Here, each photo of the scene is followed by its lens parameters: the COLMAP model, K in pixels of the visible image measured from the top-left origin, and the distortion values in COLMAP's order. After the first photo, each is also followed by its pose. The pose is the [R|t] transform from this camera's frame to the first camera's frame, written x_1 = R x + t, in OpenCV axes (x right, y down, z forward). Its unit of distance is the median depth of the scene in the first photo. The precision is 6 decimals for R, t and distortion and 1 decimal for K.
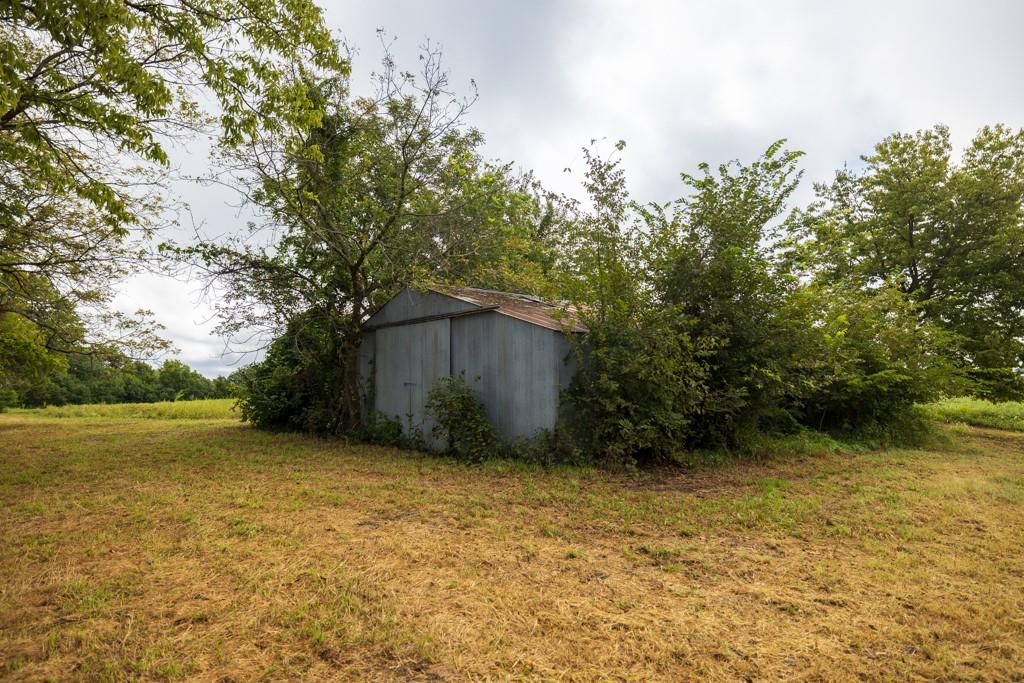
lens RADIAL K [[557.9, 0, 512.7], [0, 557.9, 341.2], [0, 0, 1]] dist [0.000273, 0.000008]
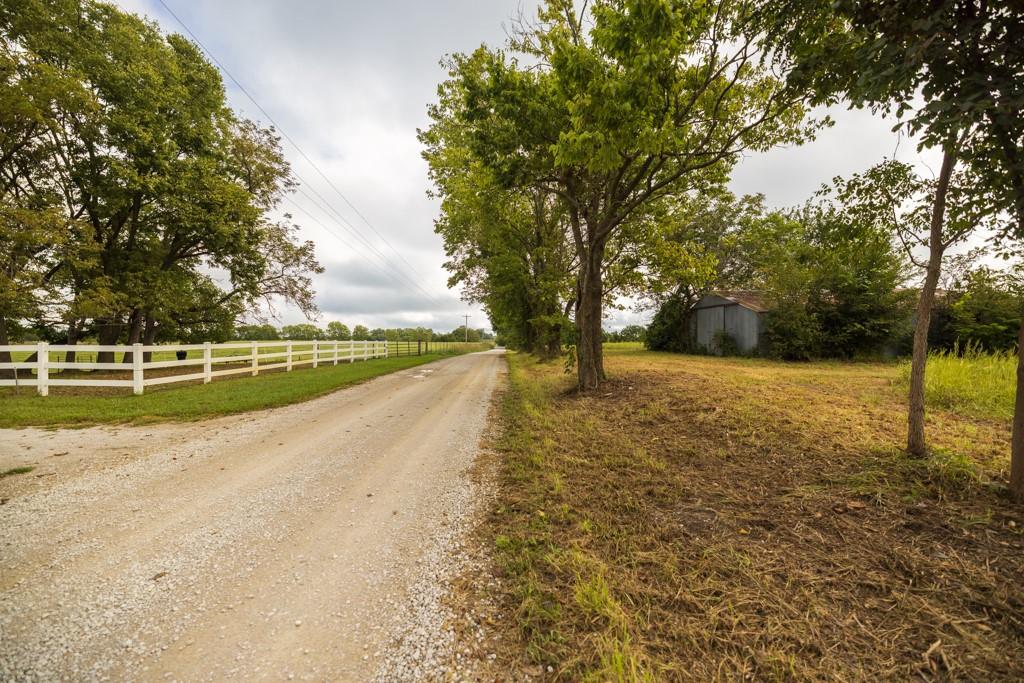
lens RADIAL K [[432.6, 0, 512.2], [0, 432.6, 339.4], [0, 0, 1]] dist [0.001884, 0.000119]
pose [[0.763327, 0.007713, -0.645967, 0.368302], [0.040634, 0.997375, 0.059926, -0.038710], [0.644734, -0.071991, 0.761010, -0.993513]]
